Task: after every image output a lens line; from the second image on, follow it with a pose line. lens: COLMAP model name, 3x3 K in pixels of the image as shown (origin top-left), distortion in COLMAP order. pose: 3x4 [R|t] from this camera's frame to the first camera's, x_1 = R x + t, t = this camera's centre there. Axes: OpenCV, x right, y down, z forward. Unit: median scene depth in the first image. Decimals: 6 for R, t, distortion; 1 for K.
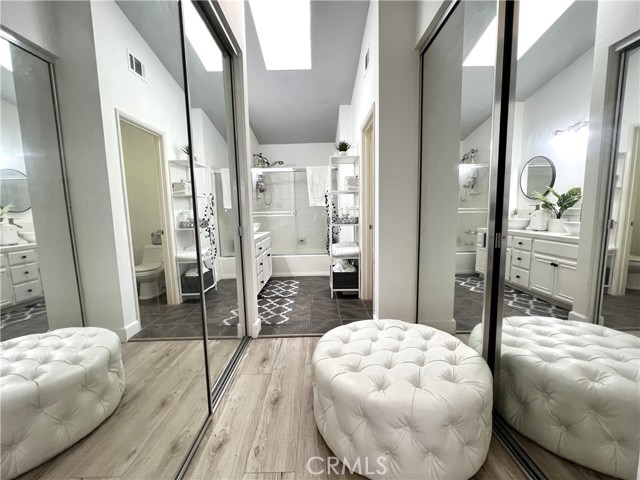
lens RADIAL K [[276.9, 0, 320.2], [0, 276.9, 241.2], [0, 0, 1]] dist [0.000322, -0.000664]
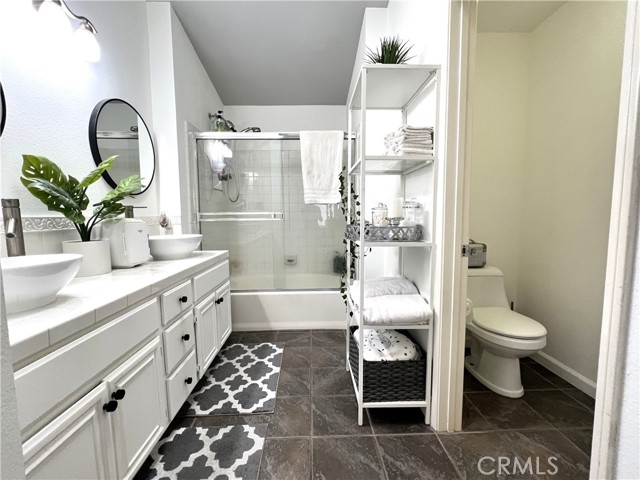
lens RADIAL K [[276.9, 0, 322.0], [0, 276.9, 242.1], [0, 0, 1]] dist [0.000322, -0.000664]
pose [[0.999343, 0.010499, 0.034697, -0.028147], [-0.009968, 0.999831, -0.015446, -0.051497], [-0.034853, 0.015090, 0.999279, 0.565456]]
